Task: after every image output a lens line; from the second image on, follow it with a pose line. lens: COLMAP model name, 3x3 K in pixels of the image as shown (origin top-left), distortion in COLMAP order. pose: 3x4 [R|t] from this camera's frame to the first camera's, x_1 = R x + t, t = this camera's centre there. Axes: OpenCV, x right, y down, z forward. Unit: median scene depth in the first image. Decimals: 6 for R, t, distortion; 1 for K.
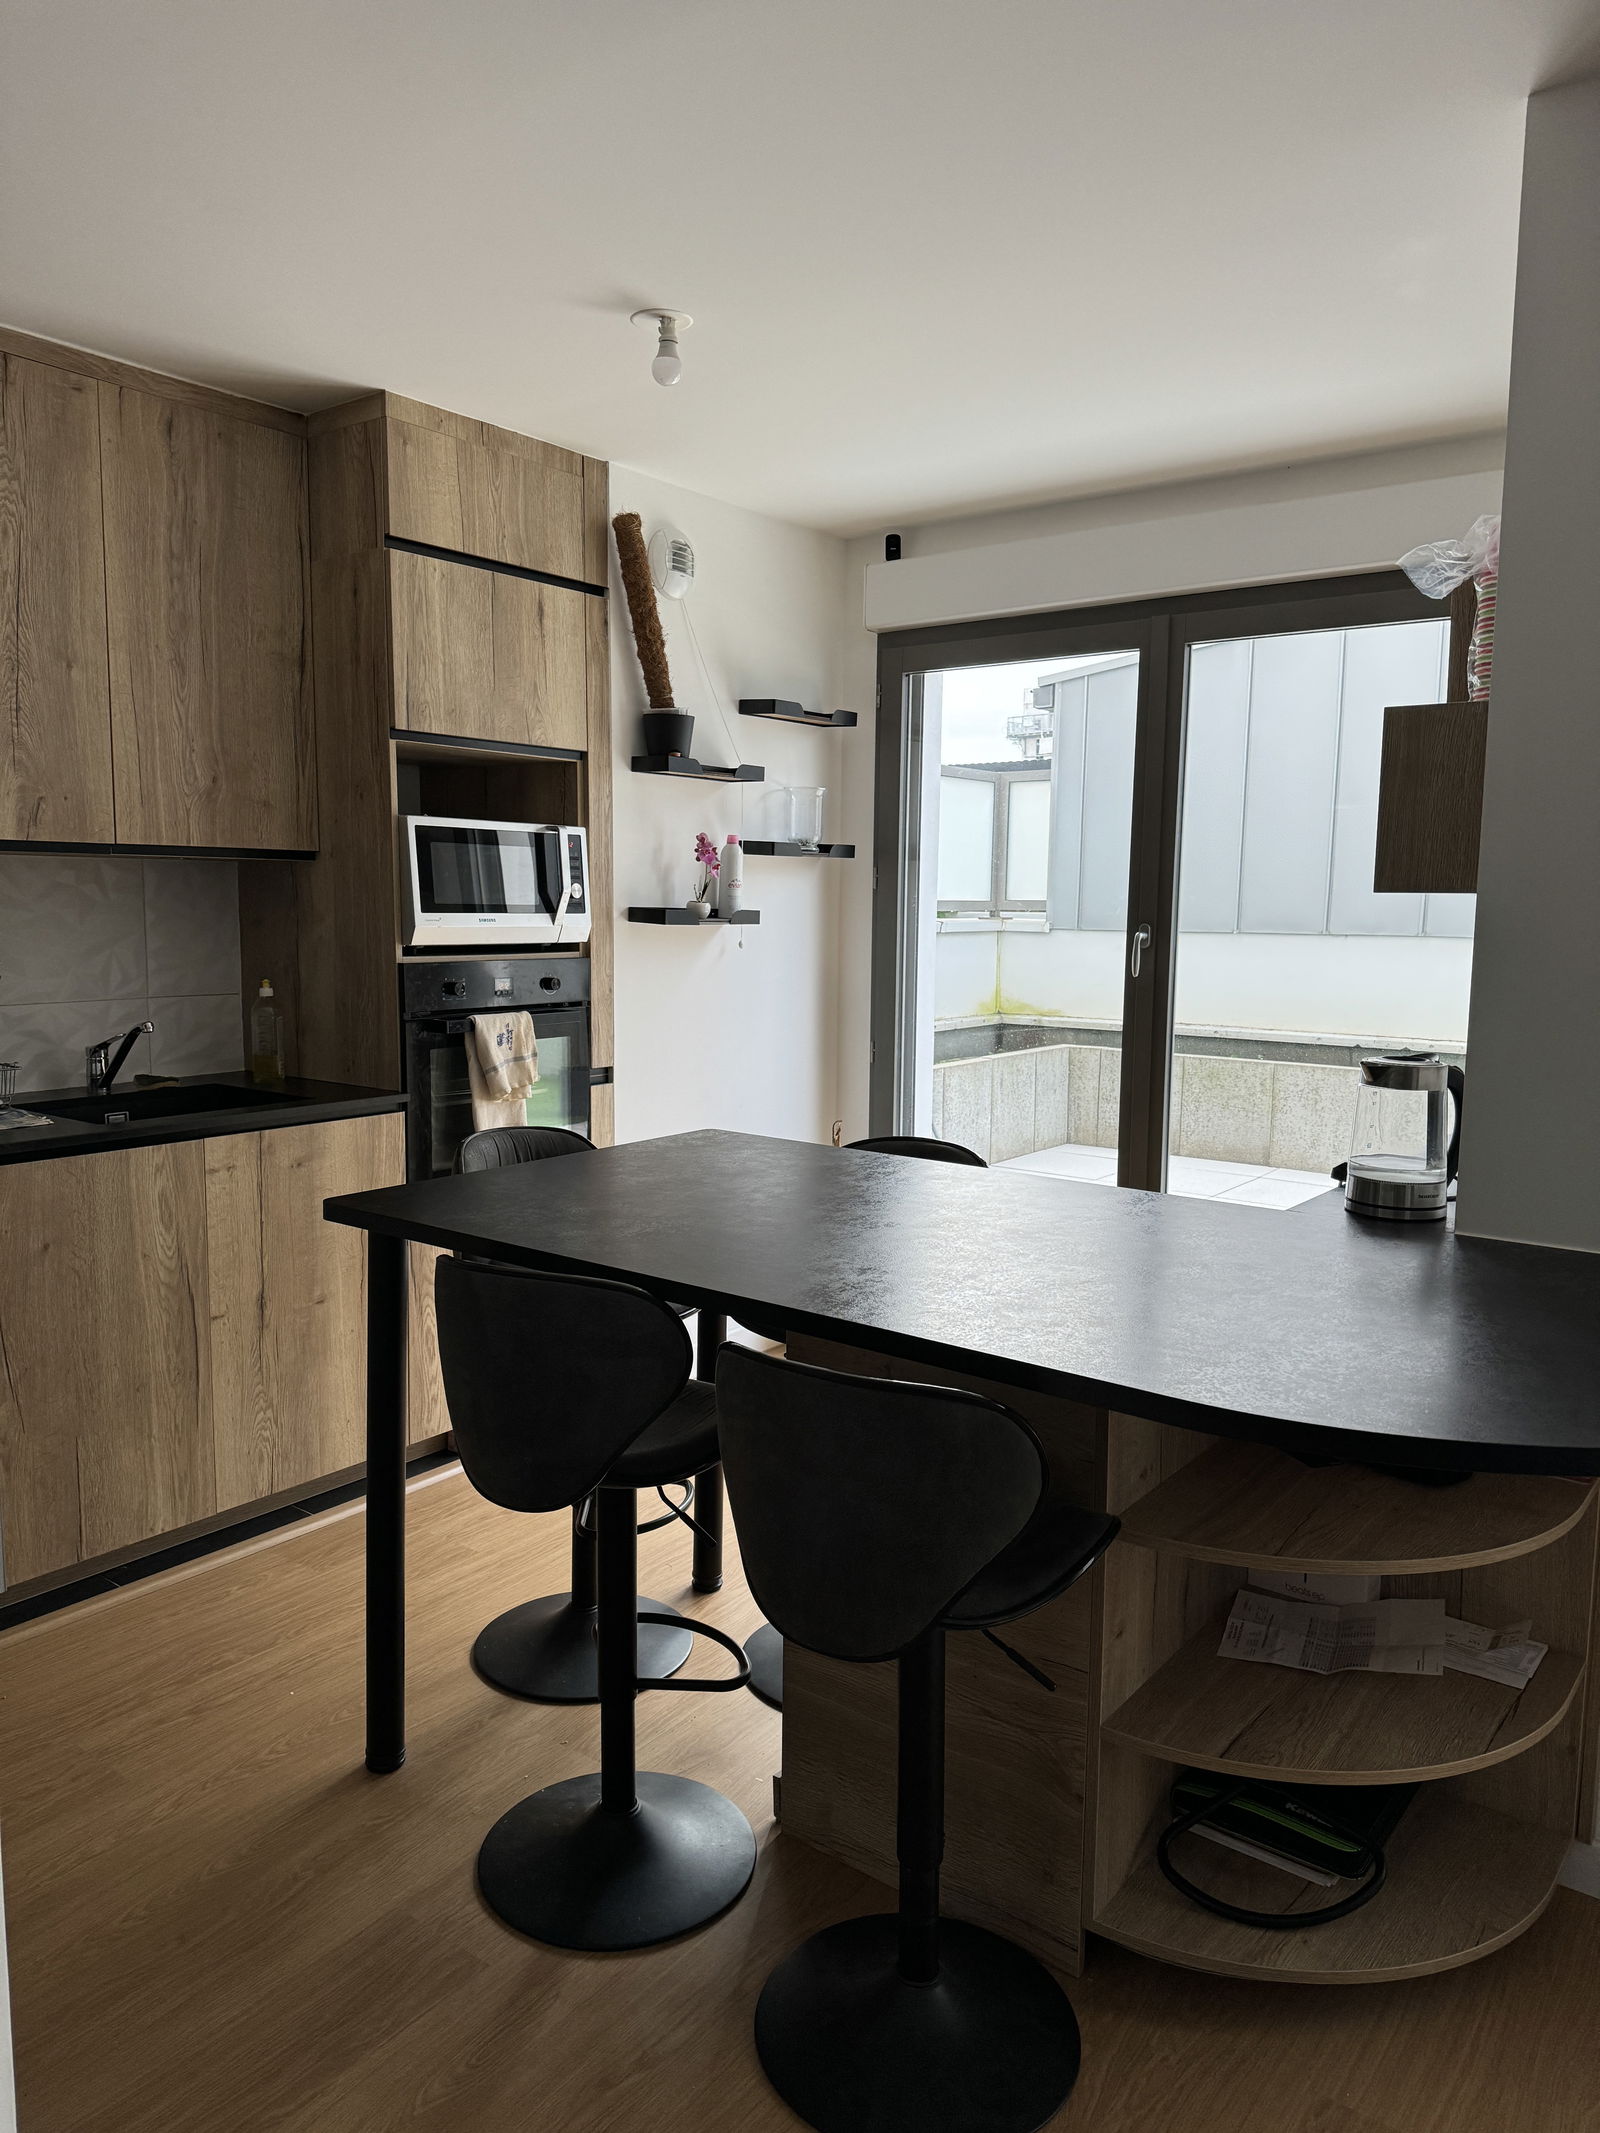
lens RADIAL K [[1472.2, 0, 800.0], [0, 1472.2, 1066.5], [0, 0, 1]] dist [0.055464, -0.006781]
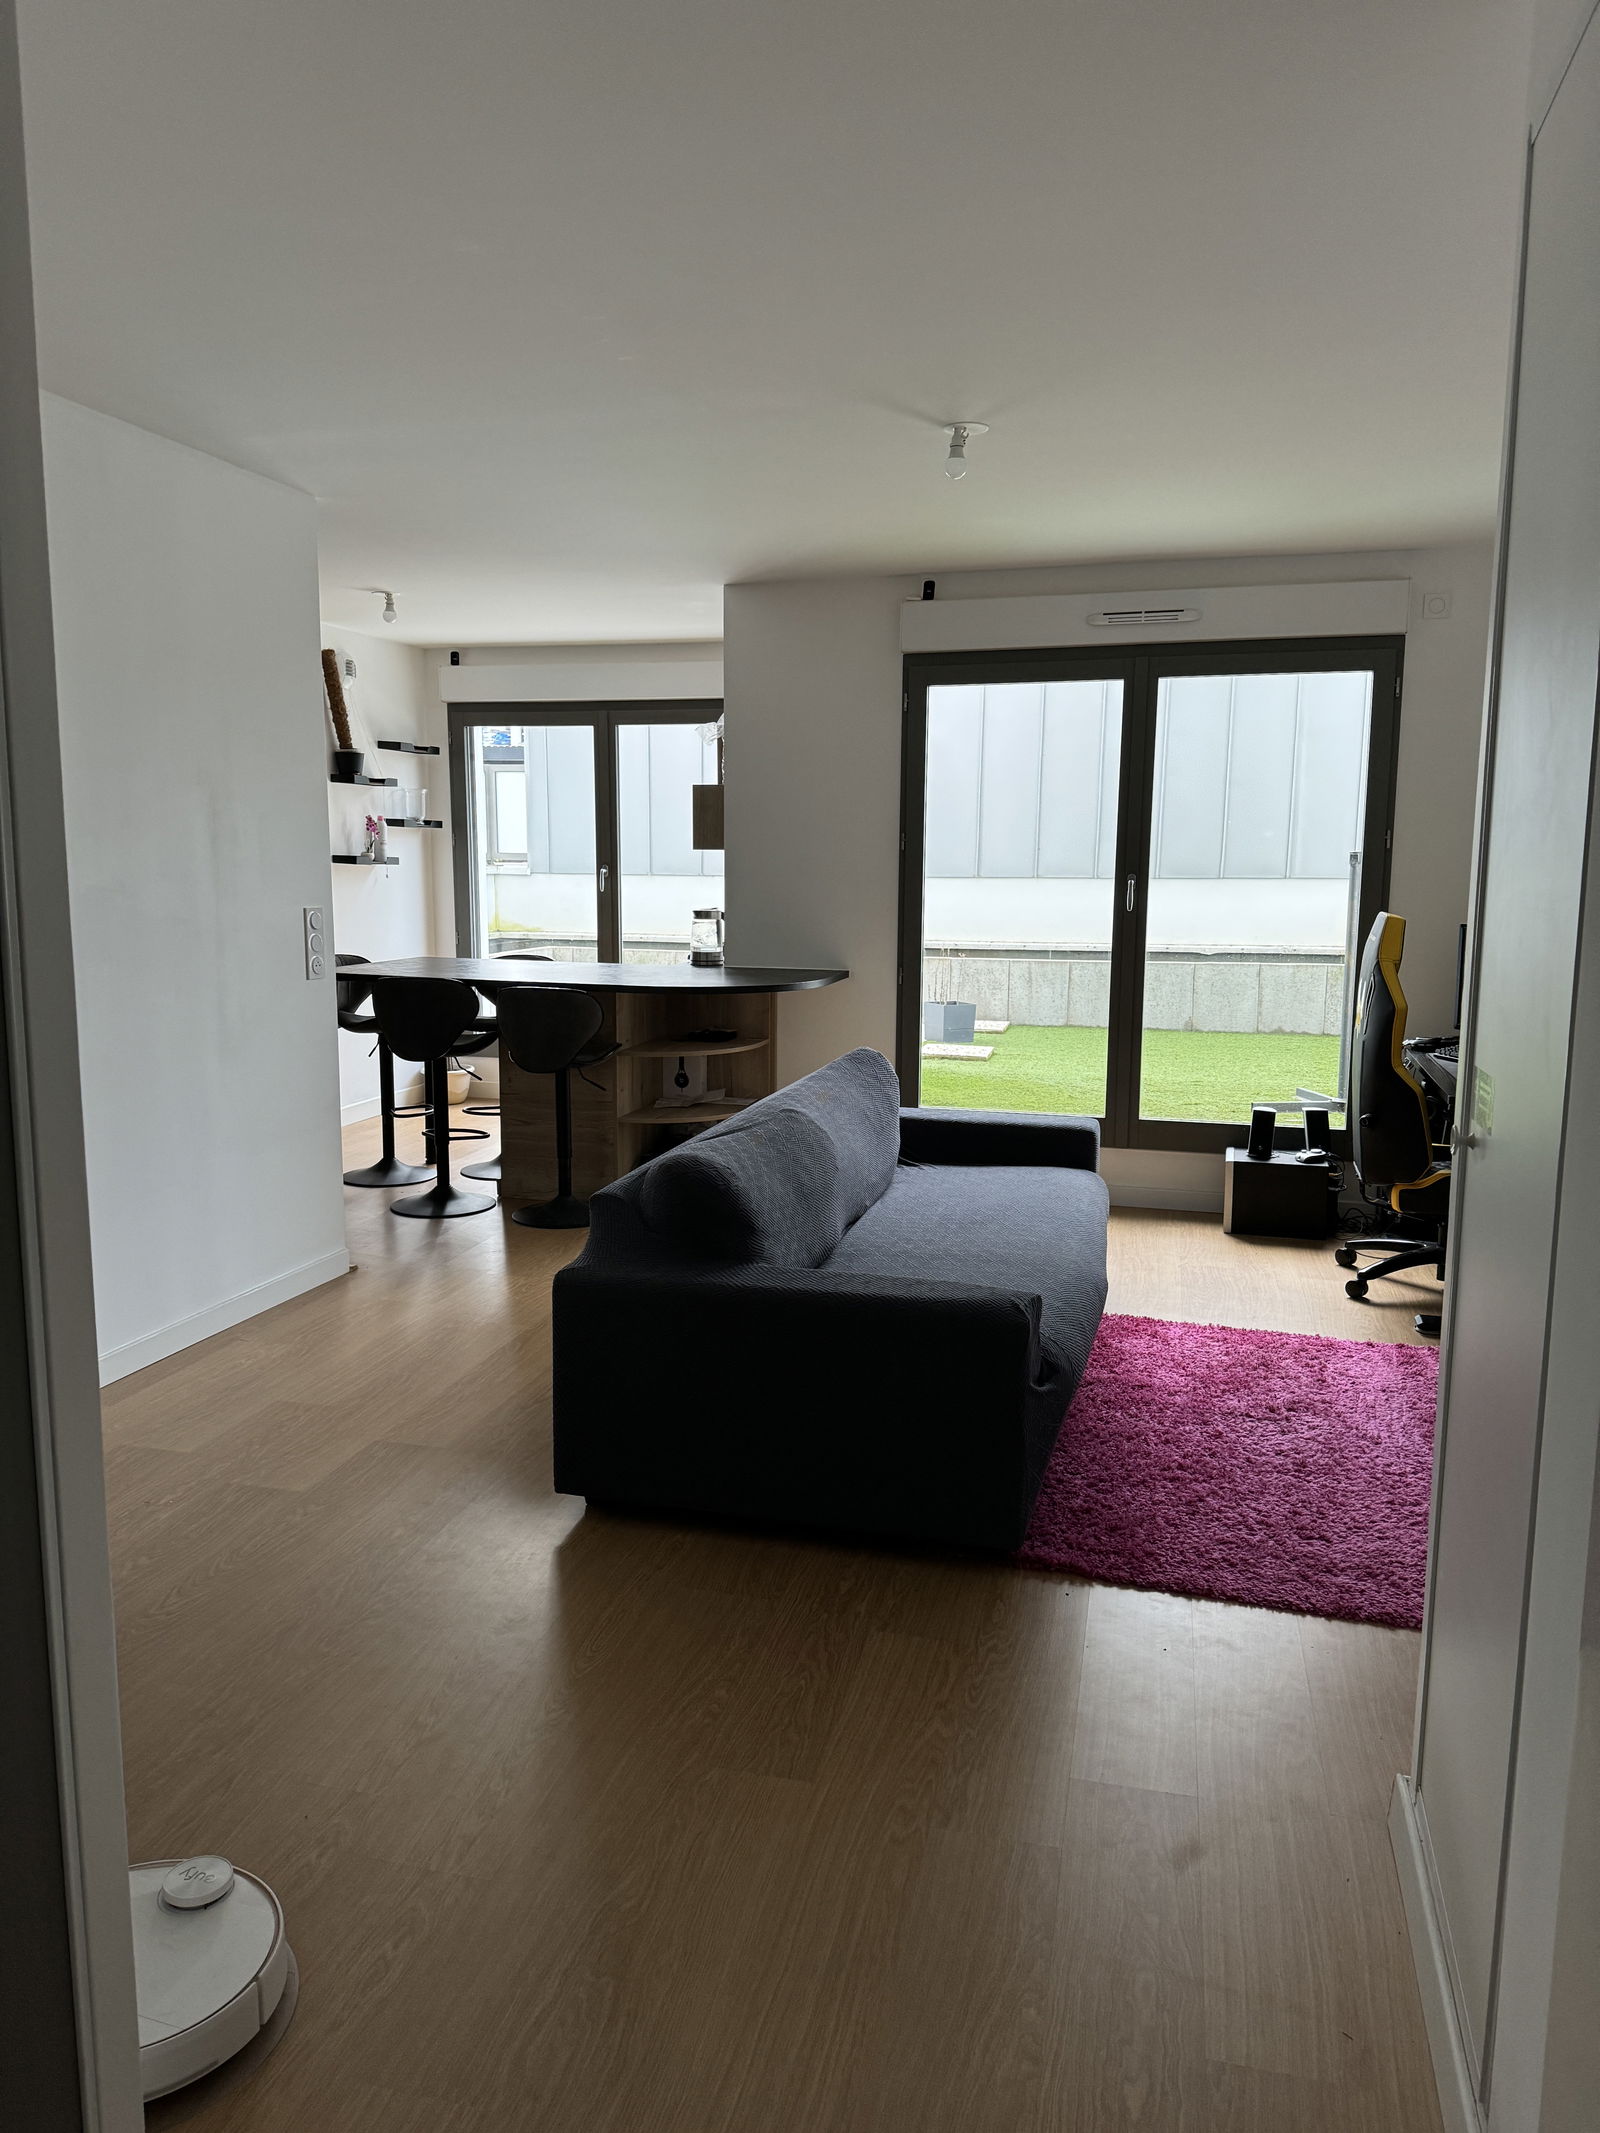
lens RADIAL K [[1472.2, 0, 800.0], [0, 1472.2, 1066.5], [0, 0, 1]] dist [0.055464, -0.006781]
pose [[0.927674, -0.060068, 0.368527, -0.277899], [0.049769, 0.998060, 0.037397, 0.119416], [-0.370059, -0.016351, 0.928864, -0.974154]]
